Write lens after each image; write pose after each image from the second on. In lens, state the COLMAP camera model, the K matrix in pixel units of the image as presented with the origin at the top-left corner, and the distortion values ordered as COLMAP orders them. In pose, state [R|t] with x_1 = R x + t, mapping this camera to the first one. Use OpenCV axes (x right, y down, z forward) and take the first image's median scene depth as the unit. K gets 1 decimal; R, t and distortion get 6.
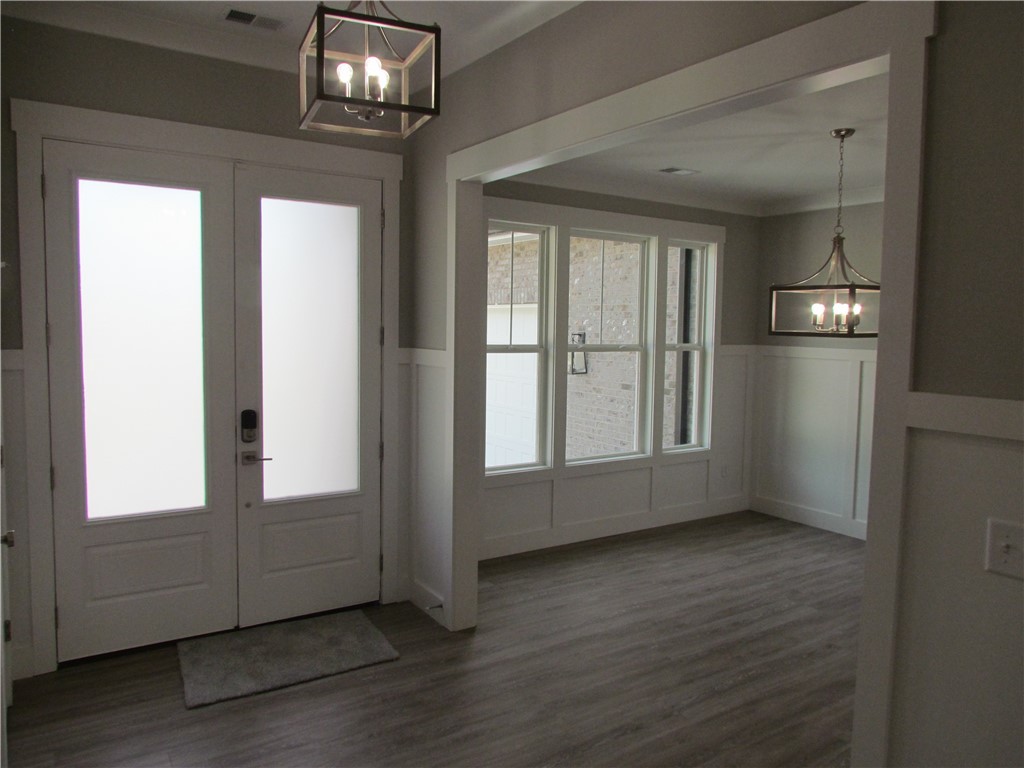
lens RADIAL K [[731.1, 0, 509.0], [0, 731.1, 390.9], [0, 0, 1]] dist [-0.002094, -0.001242]
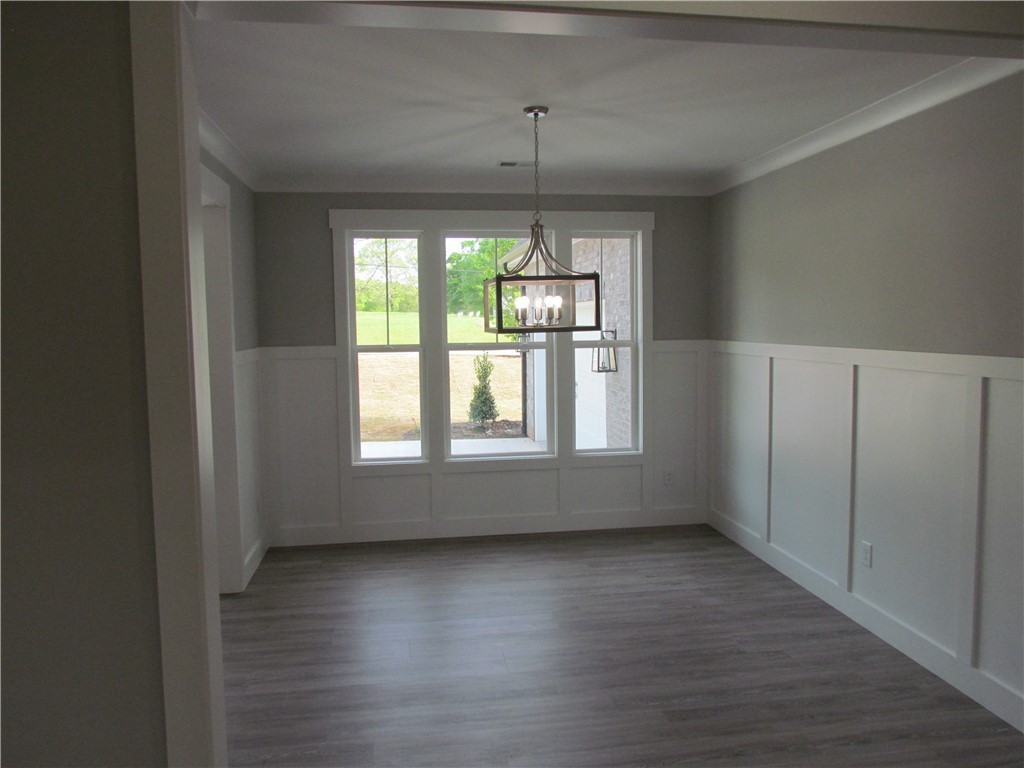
lens RADIAL K [[731.1, 0, 509.2], [0, 731.1, 376.8], [0, 0, 1]] dist [-0.002094, -0.001242]
pose [[0.901224, 0.003421, -0.433340, 0.612640], [-0.009887, 0.999871, -0.012670, -0.004438], [0.433241, 0.015703, 0.901141, 0.106878]]
